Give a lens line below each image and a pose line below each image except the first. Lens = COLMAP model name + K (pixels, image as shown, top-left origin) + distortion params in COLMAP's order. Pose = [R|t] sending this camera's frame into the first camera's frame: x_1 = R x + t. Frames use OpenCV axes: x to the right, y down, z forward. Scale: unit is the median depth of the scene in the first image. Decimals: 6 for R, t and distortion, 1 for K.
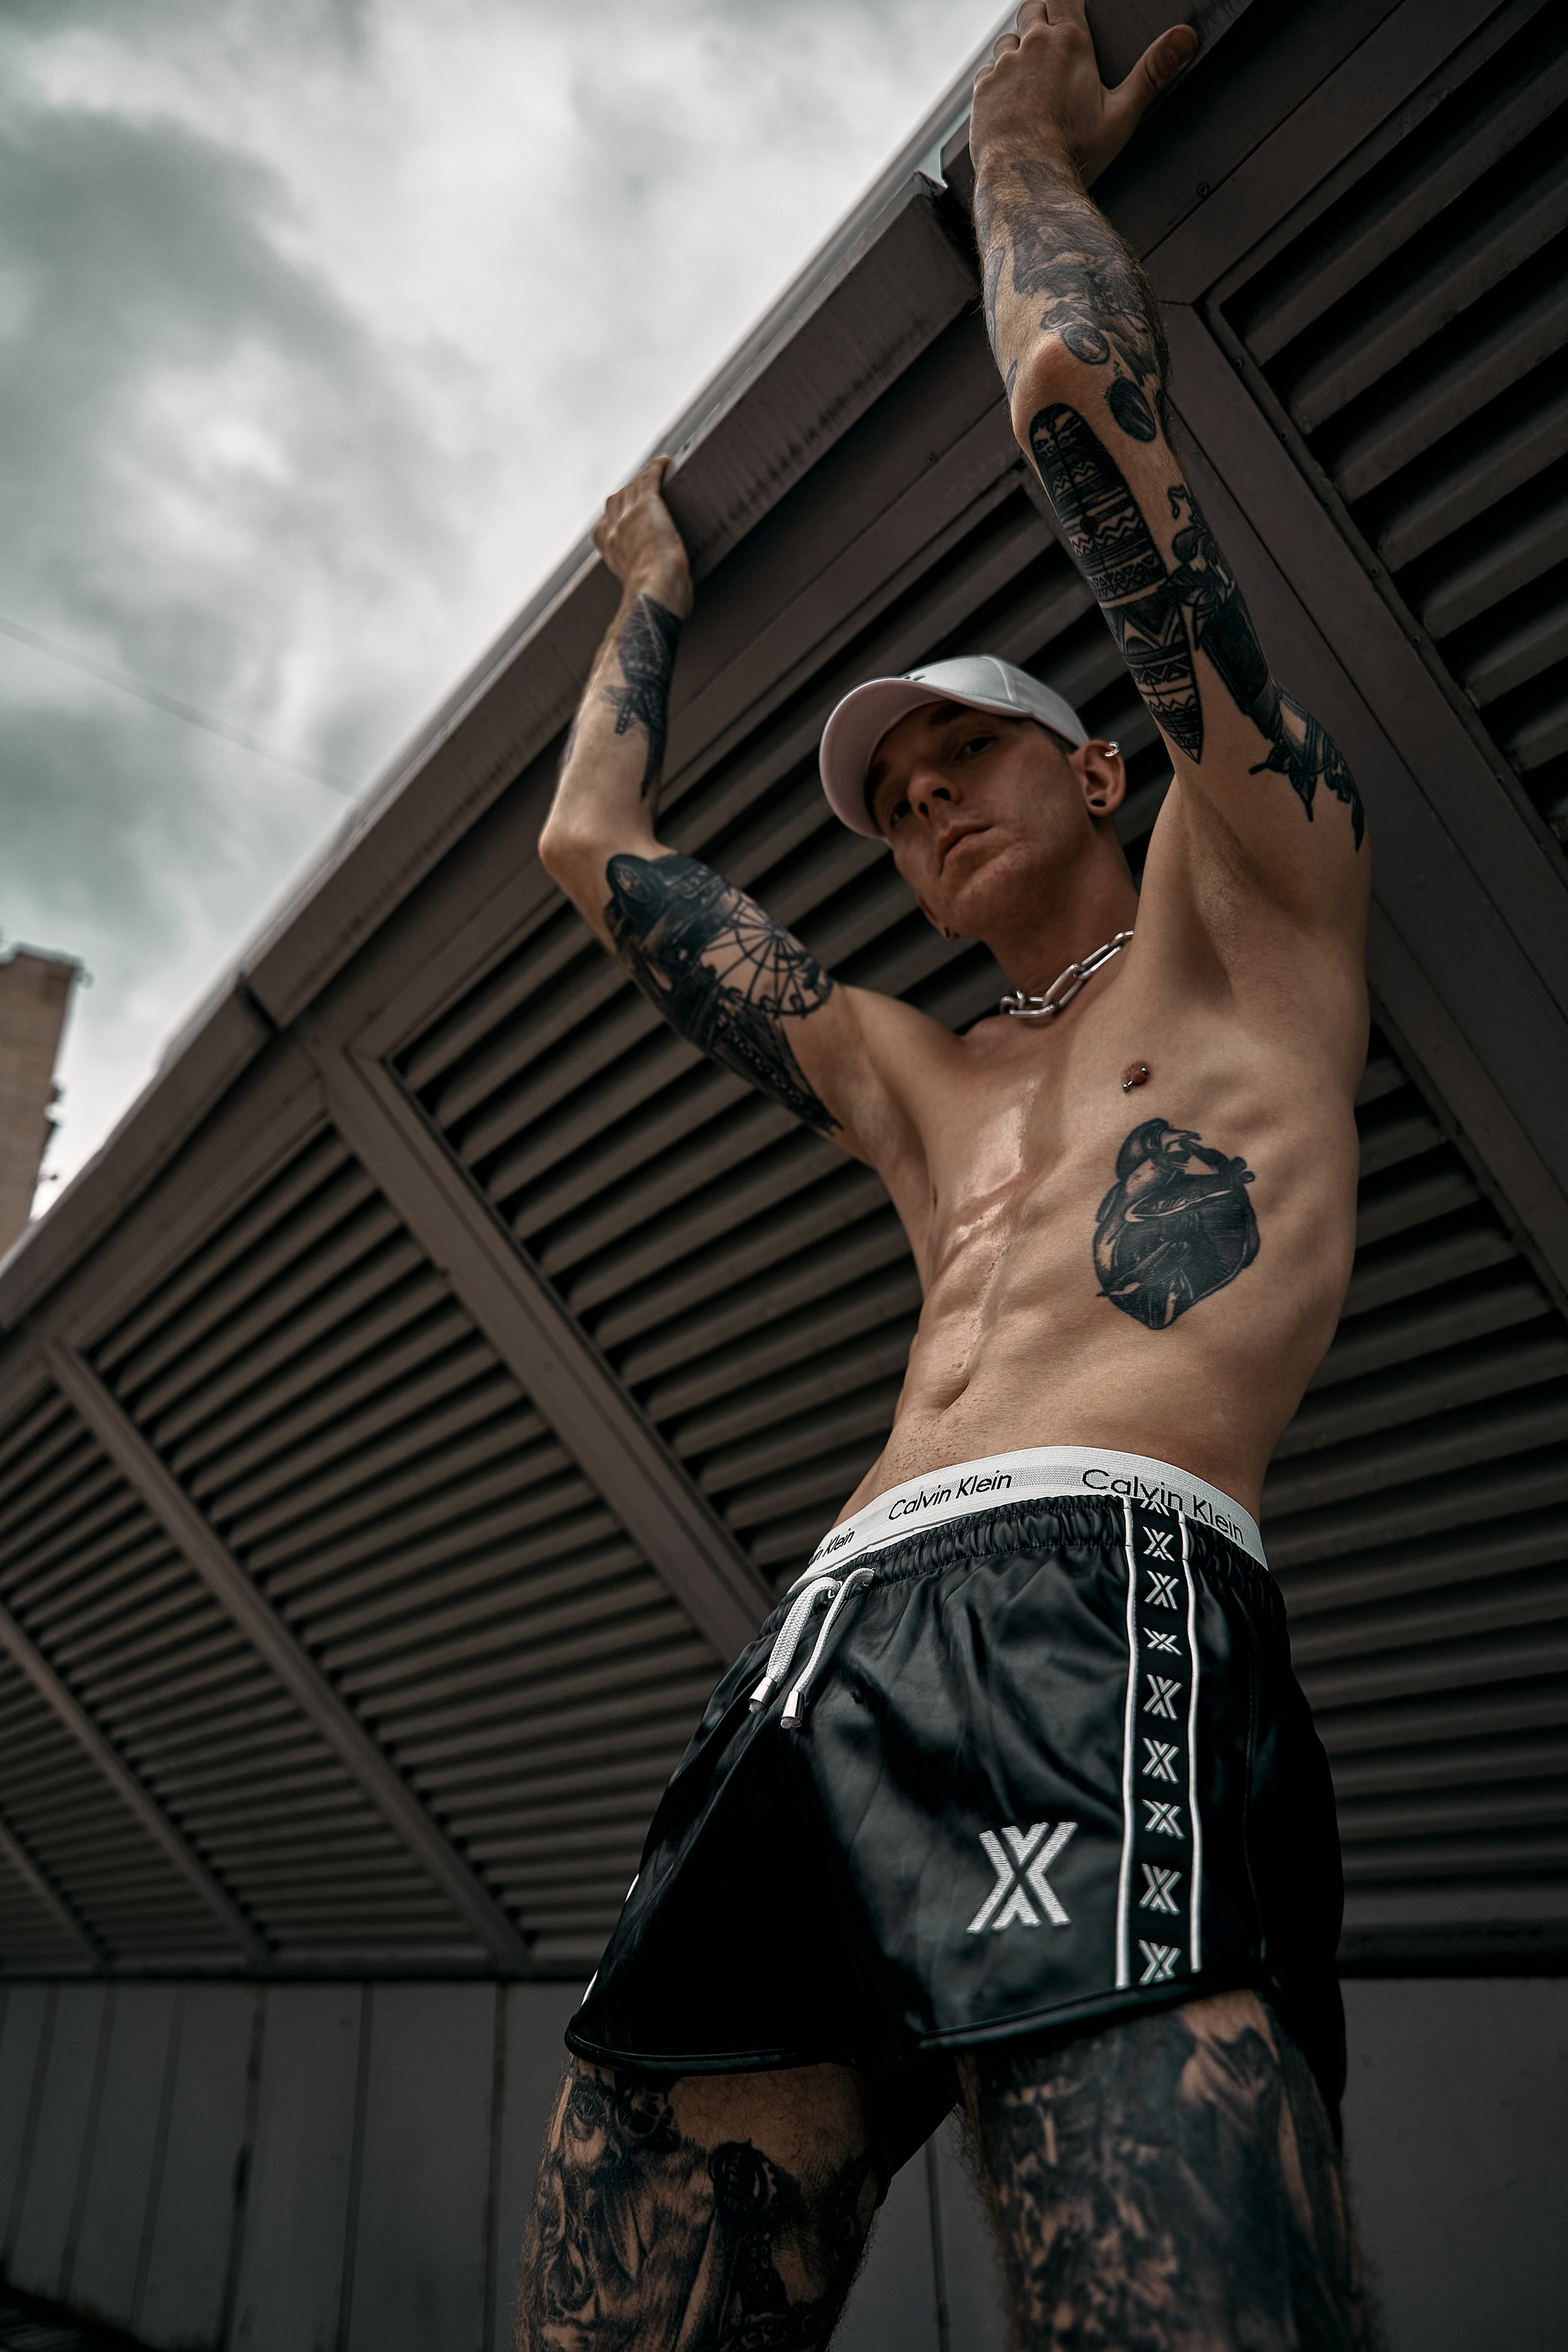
lens RADIAL K [[1669.7, 0, 642.8], [0, 1669.7, 1159.5], [0, 0, 1]] dist [-0.204265, 0.187345]
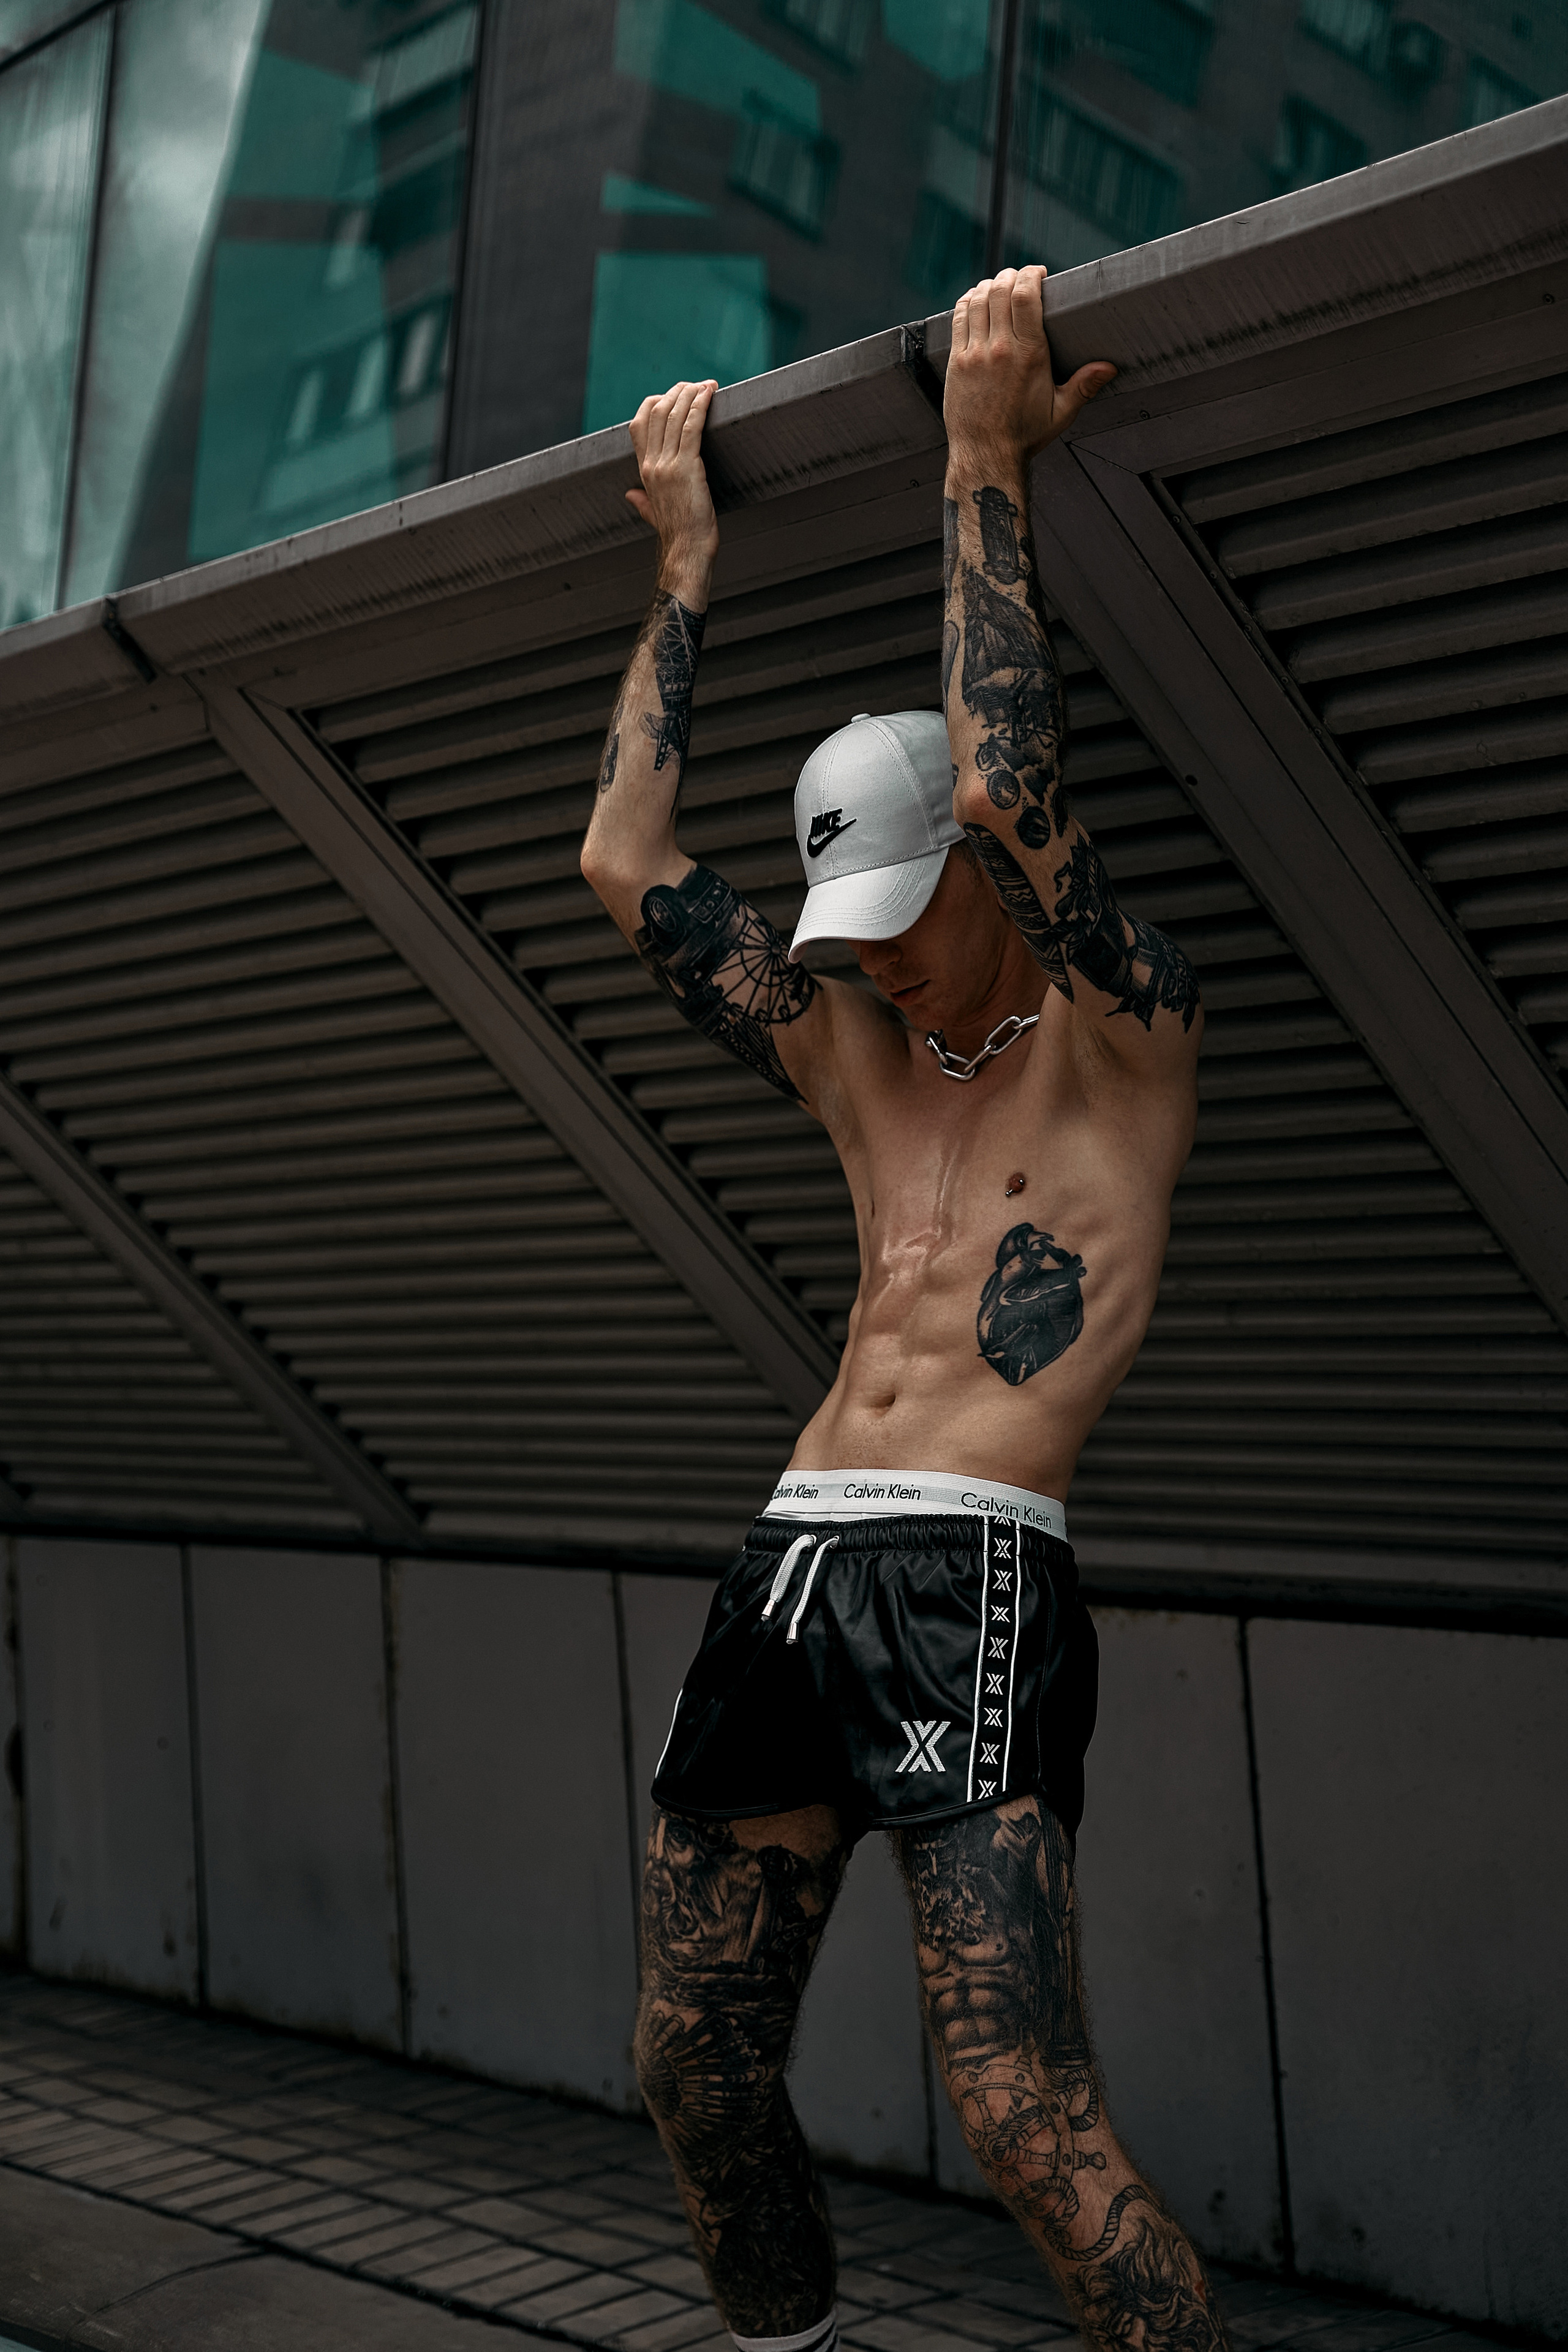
lens RADIAL K [[3524.6, 0, 746.8], [0, 3524.6, 1170.2], [0, 0, 1]] dist [0.079383, 0.378833]
pose [[0.992811, -0.053284, 0.107182, -0.360500], [0.002035, 0.902835, 0.429982, -1.790343], [-0.119679, -0.426673, 0.896453, -2.252078]]
